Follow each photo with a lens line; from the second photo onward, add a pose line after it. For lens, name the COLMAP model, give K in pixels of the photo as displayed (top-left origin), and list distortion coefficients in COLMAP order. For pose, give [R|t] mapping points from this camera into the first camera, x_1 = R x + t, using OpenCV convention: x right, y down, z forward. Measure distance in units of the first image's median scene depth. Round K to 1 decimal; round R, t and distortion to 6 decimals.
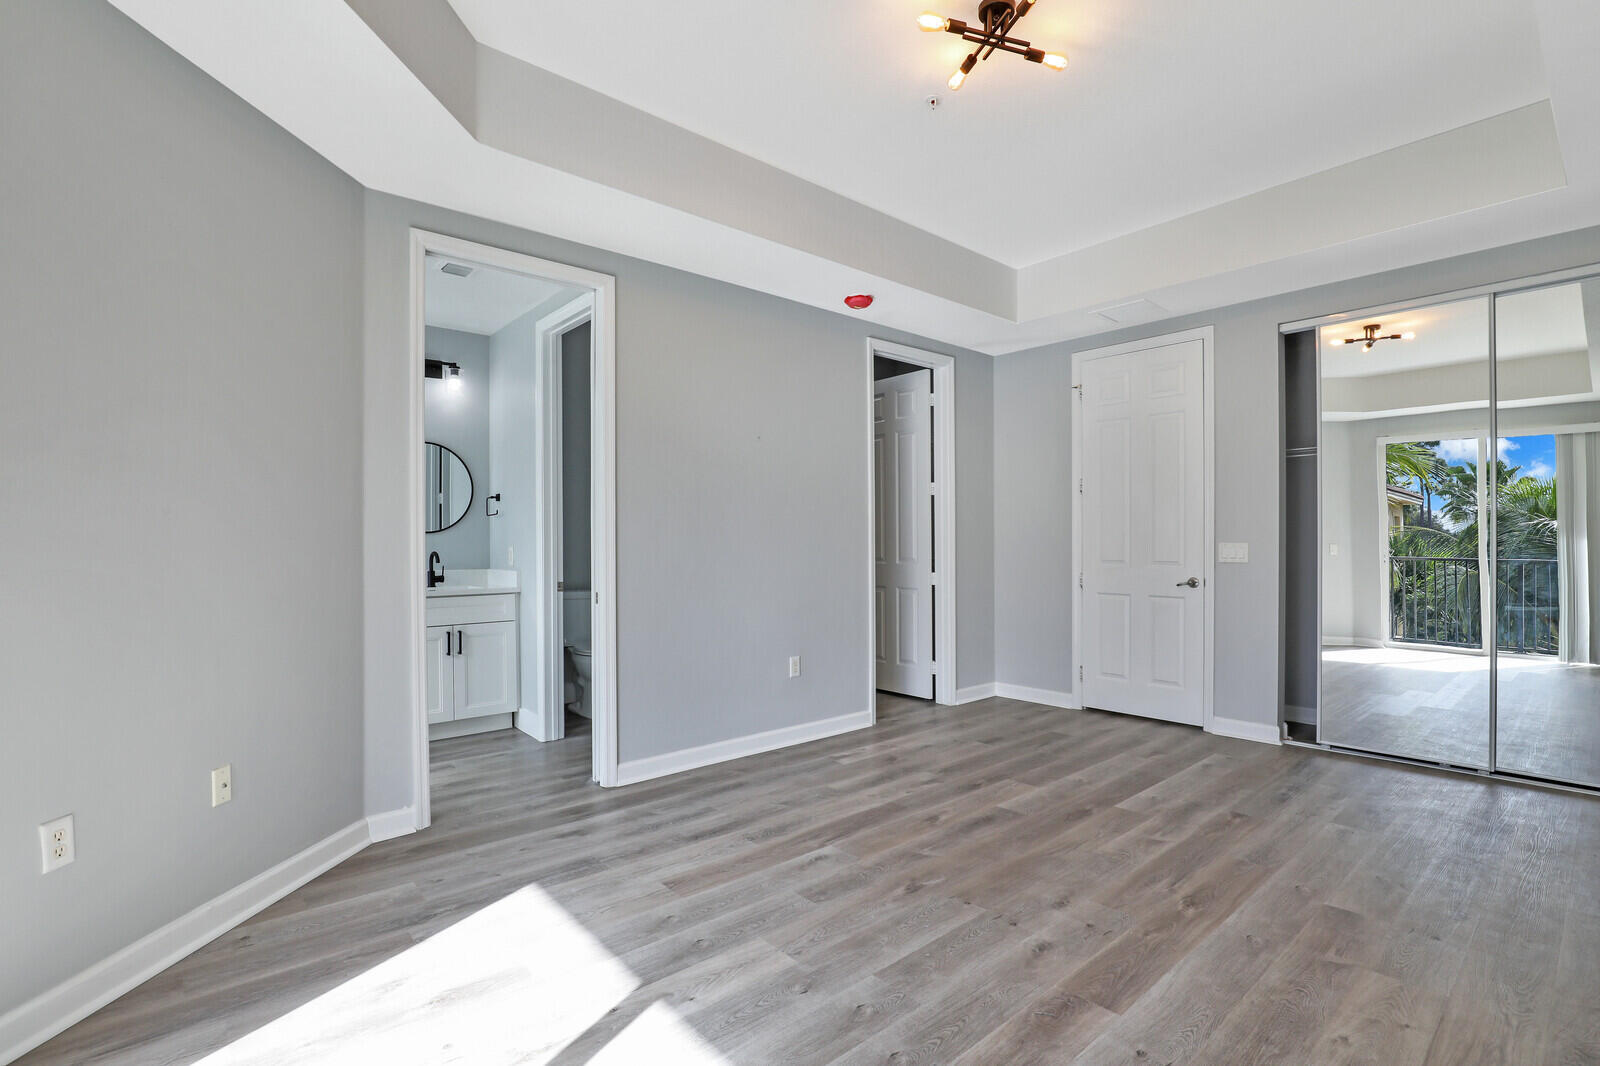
lens RADIAL K [[745.3, 0, 792.0], [0, 745.3, 545.6], [0, 0, 1]] dist [-0.026525, 0.001064]
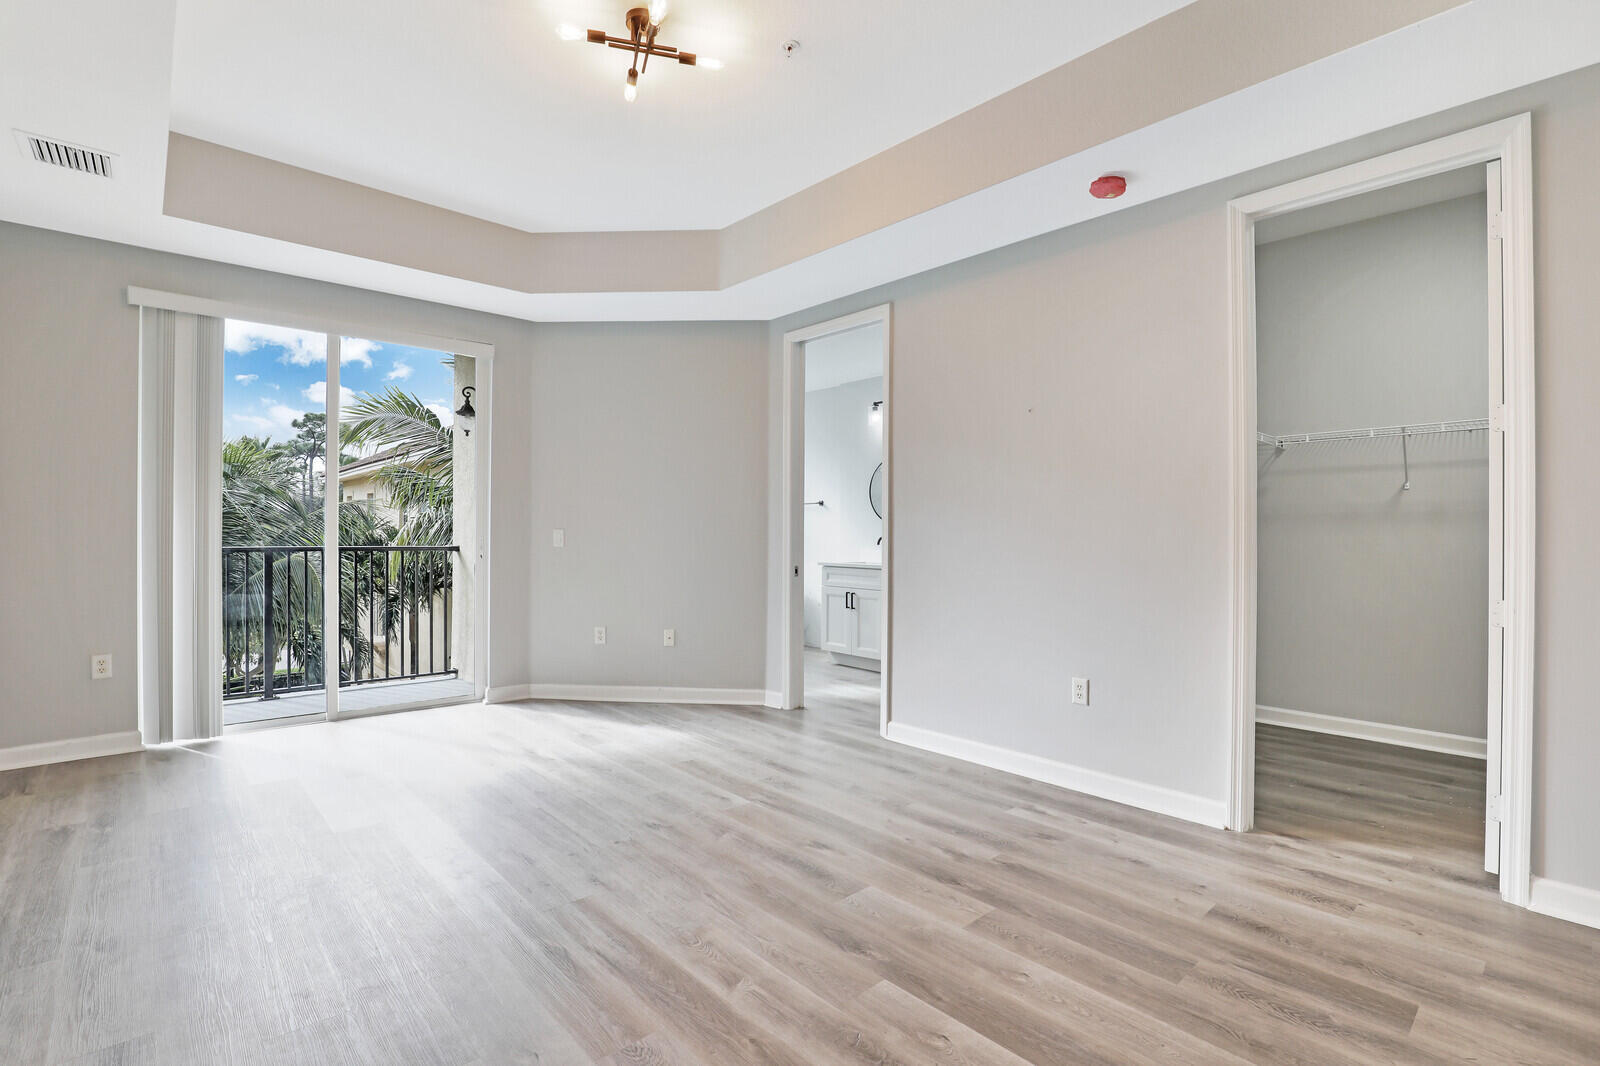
lens RADIAL K [[745.3, 0, 802.9], [0, 745.3, 528.4], [0, 0, 1]] dist [-0.026525, 0.001064]
pose [[0.021961, -0.004771, -0.999747, 1.035725], [-0.010176, 0.999936, -0.004996, 0.001874], [0.999707, 0.010283, 0.021911, 0.938089]]
